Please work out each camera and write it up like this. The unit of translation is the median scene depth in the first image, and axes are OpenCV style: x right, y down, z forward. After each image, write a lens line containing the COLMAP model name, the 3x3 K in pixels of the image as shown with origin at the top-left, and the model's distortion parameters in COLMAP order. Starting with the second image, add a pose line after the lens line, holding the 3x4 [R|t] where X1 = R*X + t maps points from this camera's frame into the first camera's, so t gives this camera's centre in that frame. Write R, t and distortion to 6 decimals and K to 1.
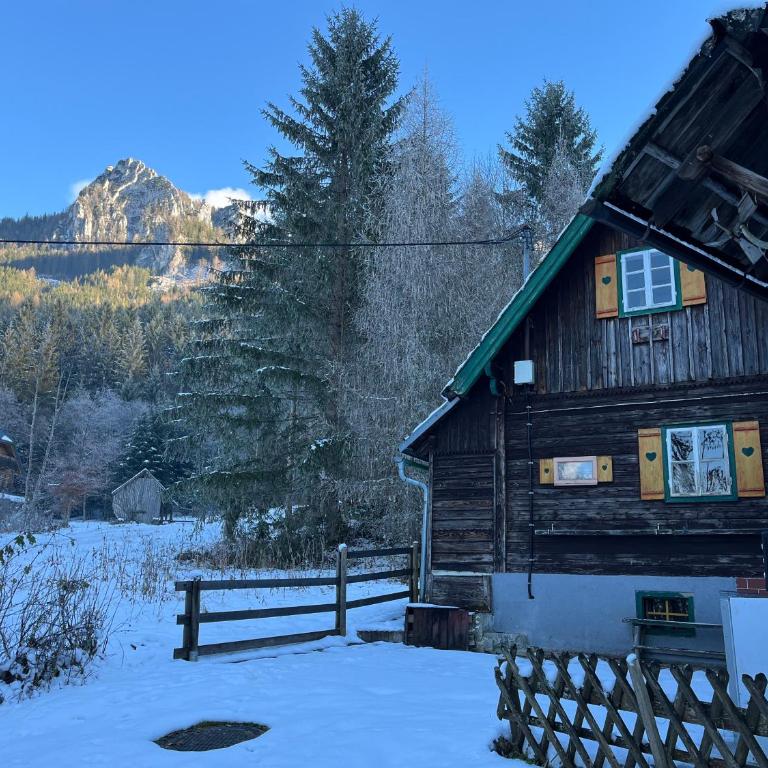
lens RADIAL K [[787.0, 0, 384.0], [0, 787.0, 384.0], [0, 0, 1]] dist [0.050146, -0.024398]
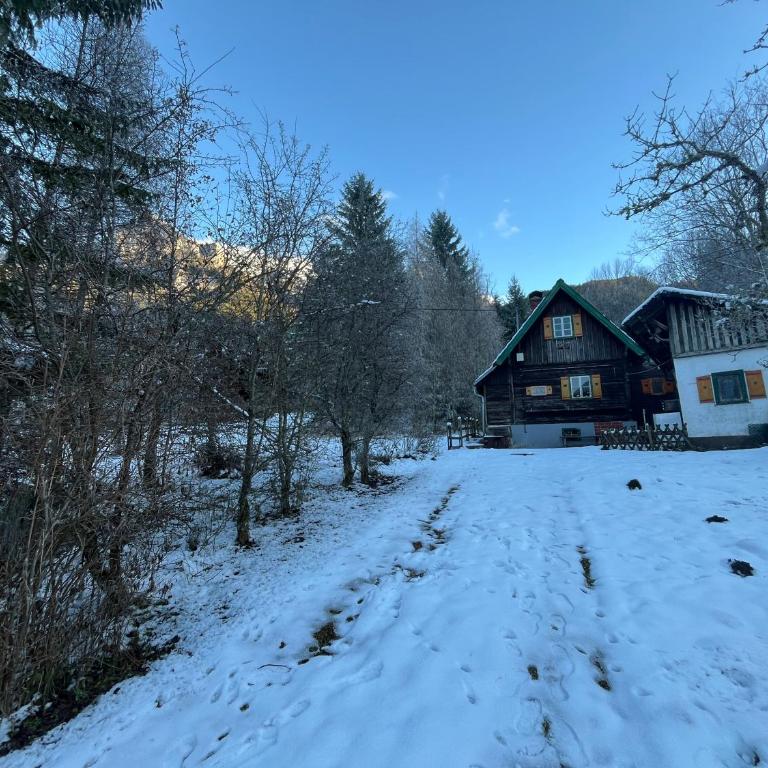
lens RADIAL K [[418.1, 0, 384.0], [0, 418.1, 384.0], [0, 0, 1]] dist [0.003405, -0.000604]
pose [[0.980578, -0.005774, 0.196044, -0.642456], [-0.011276, 0.996254, 0.085742, -0.045227], [-0.195805, -0.086288, 0.976839, -0.432543]]
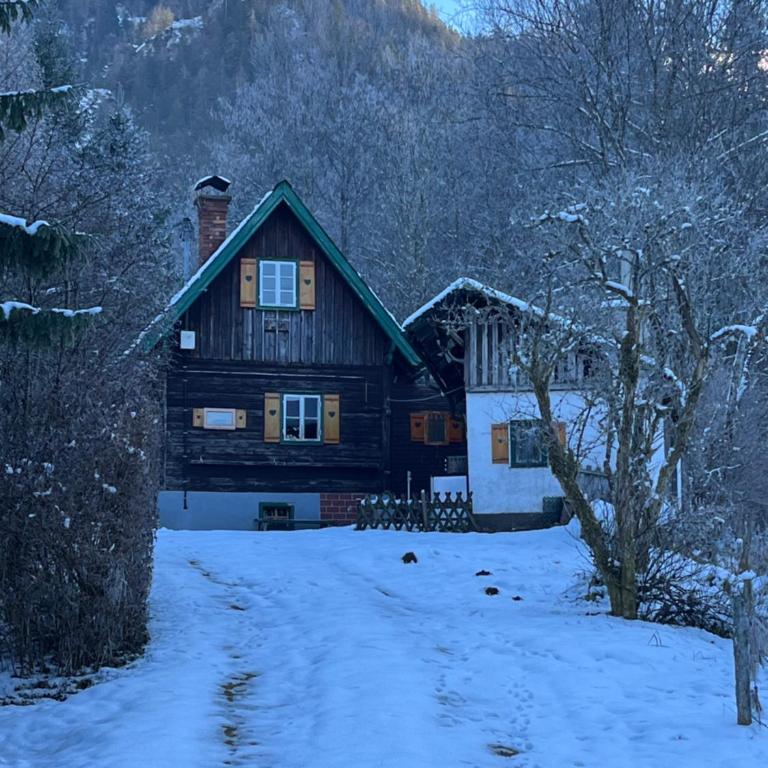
lens RADIAL K [[1913.3, 0, 384.0], [0, 1913.3, 384.0], [0, 0, 1]] dist [0.070625, -0.032366]
pose [[0.721937, 0.069268, 0.688484, -1.822724], [-0.152071, 0.986534, 0.060205, -0.190245], [-0.675042, -0.148162, 0.722749, -1.564109]]
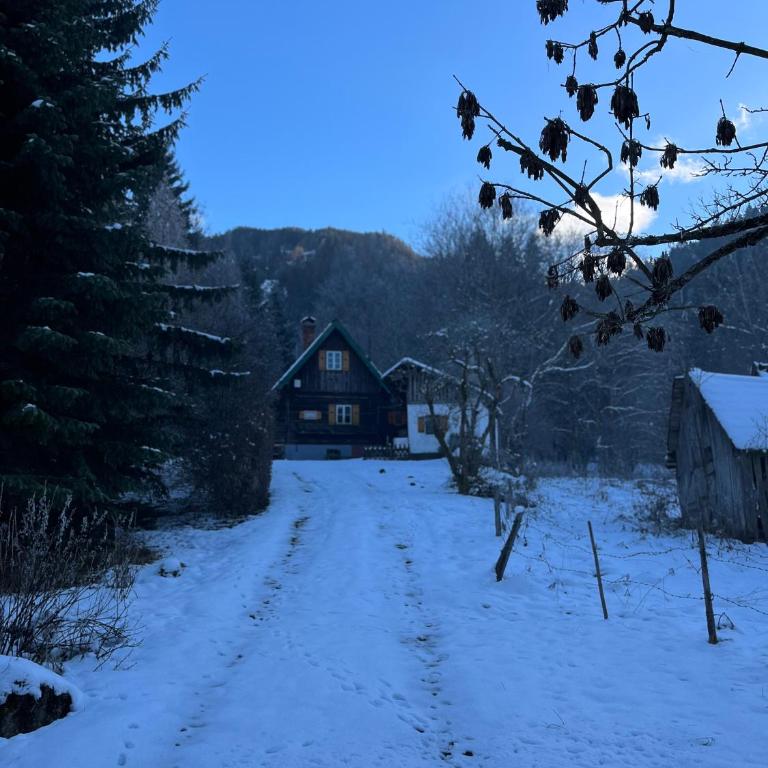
lens RADIAL K [[787.0, 0, 384.0], [0, 787.0, 384.0], [0, 0, 1]] dist [0.050146, -0.024398]
pose [[0.728786, 0.077784, 0.680309, -1.817316], [-0.144650, 0.988594, 0.041925, -0.206916], [-0.669289, -0.128961, 0.731725, -1.645607]]
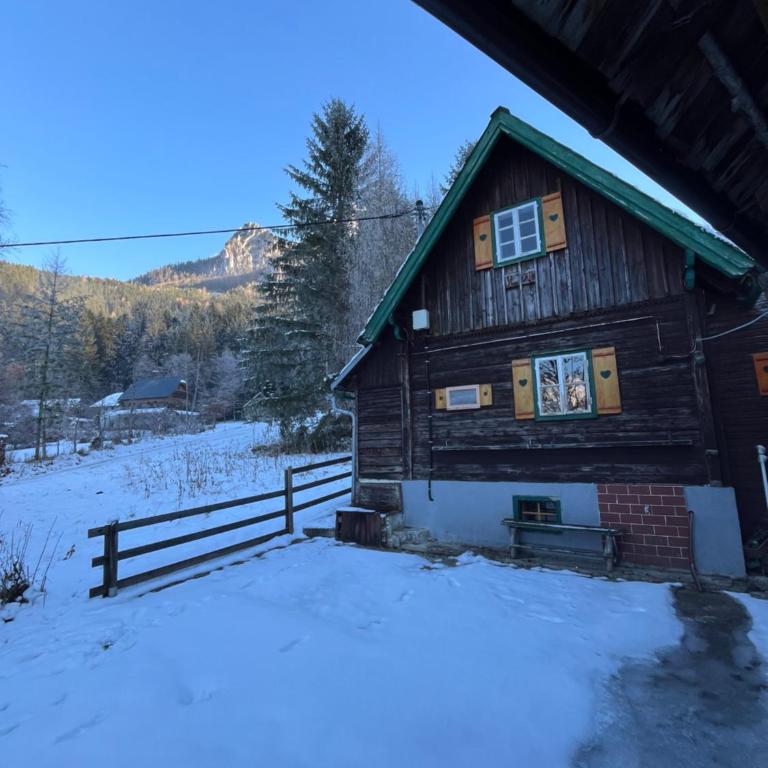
lens RADIAL K [[418.1, 0, 384.0], [0, 418.1, 384.0], [0, 0, 1]] dist [0.003405, -0.000604]
pose [[0.996799, -0.067678, -0.042555, 0.148019], [0.072046, 0.991177, 0.111258, 0.007986], [0.034650, -0.113968, 0.992880, 0.350032]]
